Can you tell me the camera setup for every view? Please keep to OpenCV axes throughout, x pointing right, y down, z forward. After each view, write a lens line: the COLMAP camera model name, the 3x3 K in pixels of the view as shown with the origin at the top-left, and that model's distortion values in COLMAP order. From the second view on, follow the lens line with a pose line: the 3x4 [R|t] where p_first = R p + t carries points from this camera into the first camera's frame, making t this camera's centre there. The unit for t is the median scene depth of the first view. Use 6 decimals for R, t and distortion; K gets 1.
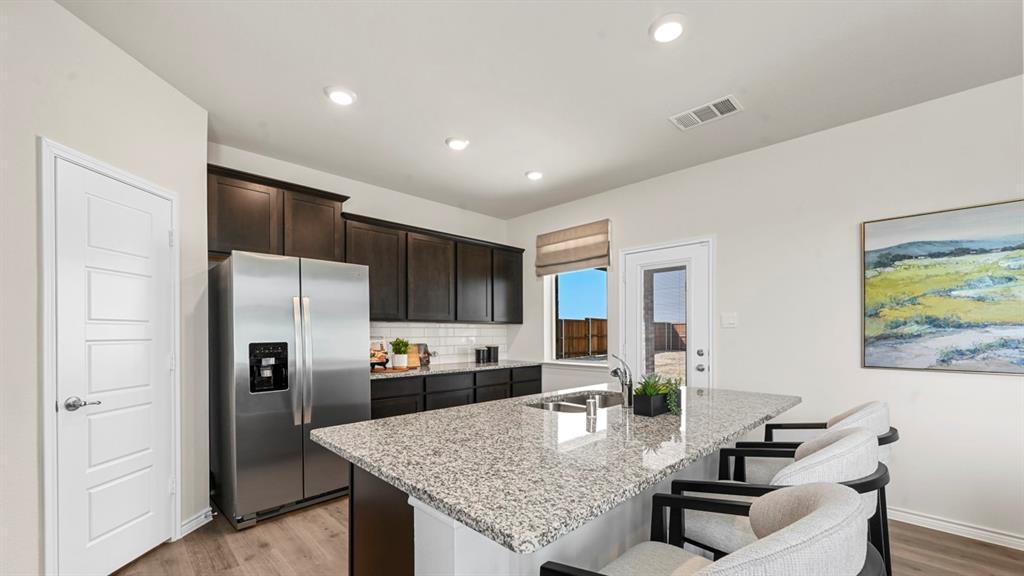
lens RADIAL K [[405.0, 0, 509.9], [0, 405.0, 331.6], [0, 0, 1]] dist [-0.000193, 0.000463]
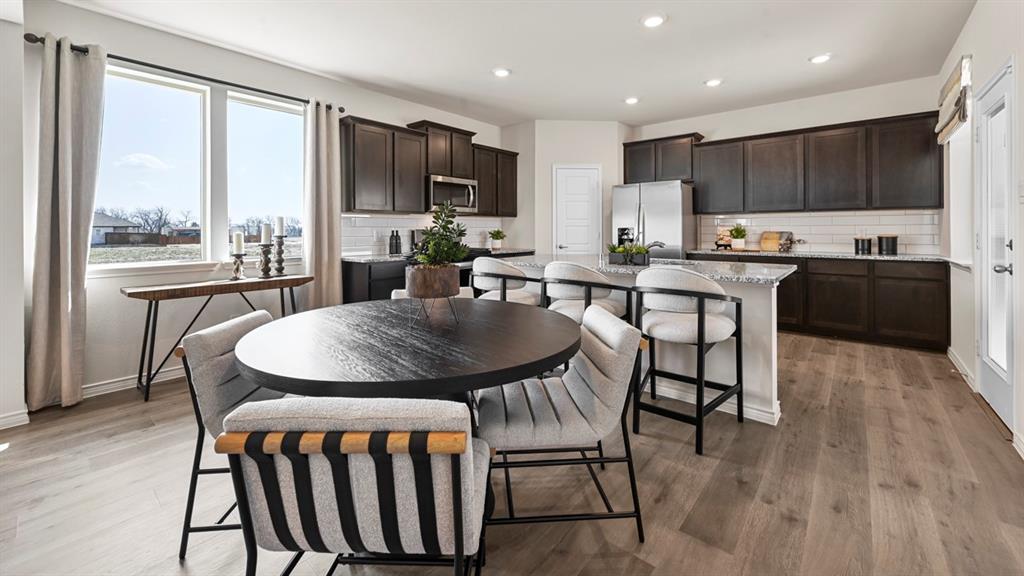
lens RADIAL K [[405.0, 0, 506.4], [0, 405.0, 234.5], [0, 0, 1]] dist [-0.000193, 0.000463]
pose [[0.082180, 0.010715, -0.996560, 1.319654], [0.005422, 0.999923, 0.011199, 0.032672], [0.996603, -0.006324, 0.082116, 0.218631]]
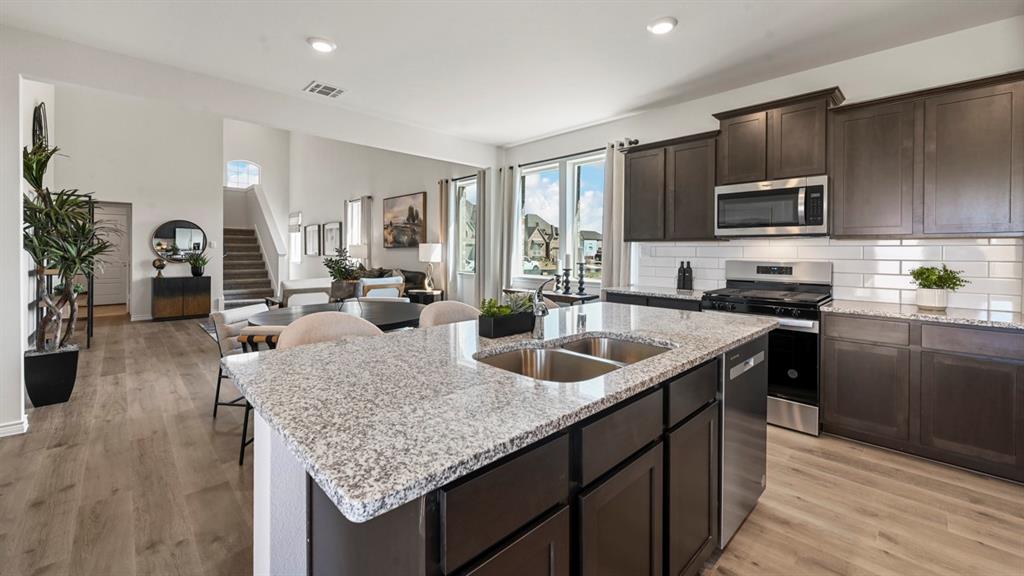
lens RADIAL K [[405.0, 0, 511.5], [0, 405.0, 255.6], [0, 0, 1]] dist [-0.000193, 0.000463]
pose [[-0.999980, -0.003970, 0.004843, 0.230405], [-0.003922, 0.999945, 0.009740, 0.001361], [-0.004881, 0.009721, -0.999941, 1.281085]]
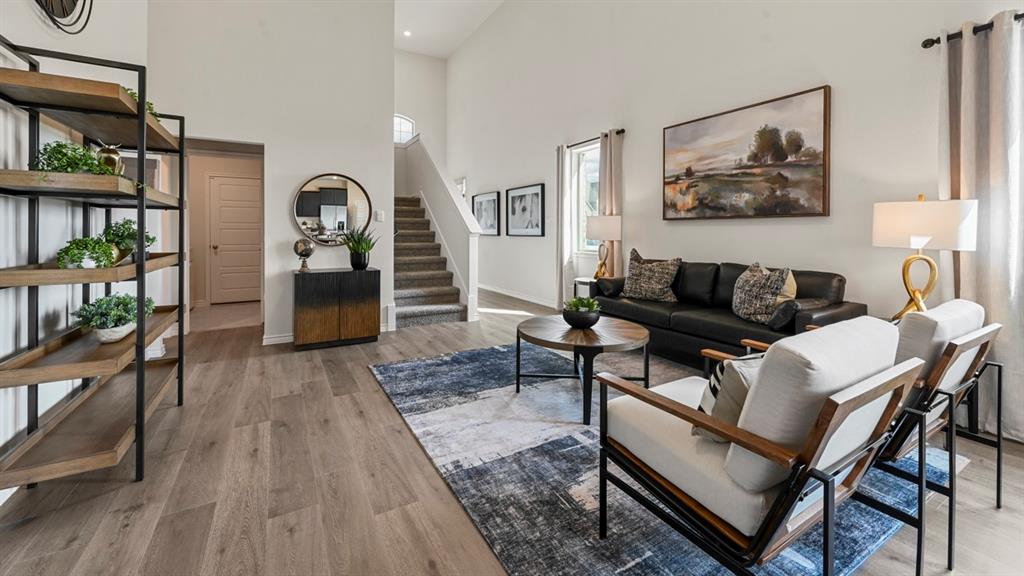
lens RADIAL K [[405.0, 0, 508.9], [0, 405.0, 236.5], [0, 0, 1]] dist [-0.000193, 0.000463]
pose [[-0.967955, -0.006842, 0.251032, 1.375983], [-0.005115, 0.999959, 0.007532, 0.030550], [-0.251073, 0.006007, -0.967949, -0.026425]]
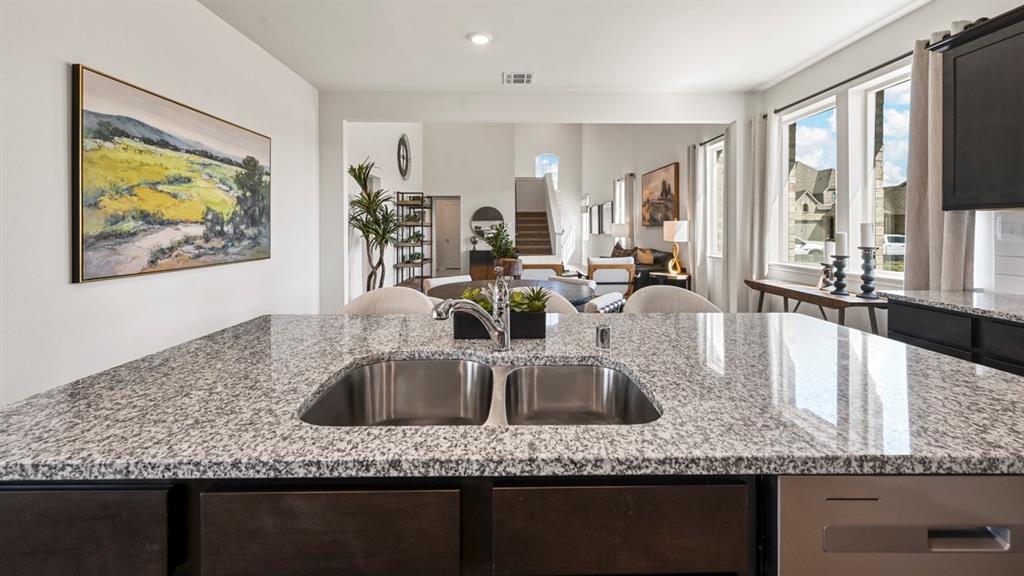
lens RADIAL K [[405.0, 0, 513.0], [0, 405.0, 231.0], [0, 0, 1]] dist [-0.000193, 0.000463]
pose [[-0.726786, -0.001190, 0.686863, -0.106132], [0.000633, 0.999997, 0.002403, 0.002831], [-0.686864, 0.002181, -0.726783, 0.989651]]
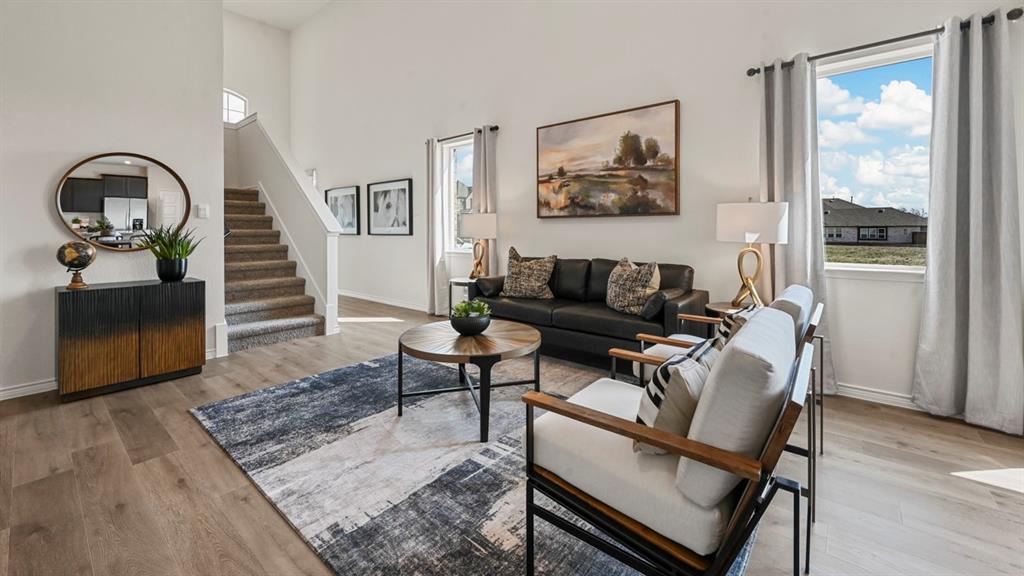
lens RADIAL K [[405.0, 0, 509.5], [0, 405.0, 234.1], [0, 0, 1]] dist [-0.000193, 0.000463]
pose [[-0.995255, 0.002488, -0.097264, 1.457116], [0.002022, 0.999986, 0.004889, 0.030721], [0.097275, 0.004669, -0.995247, -0.118208]]
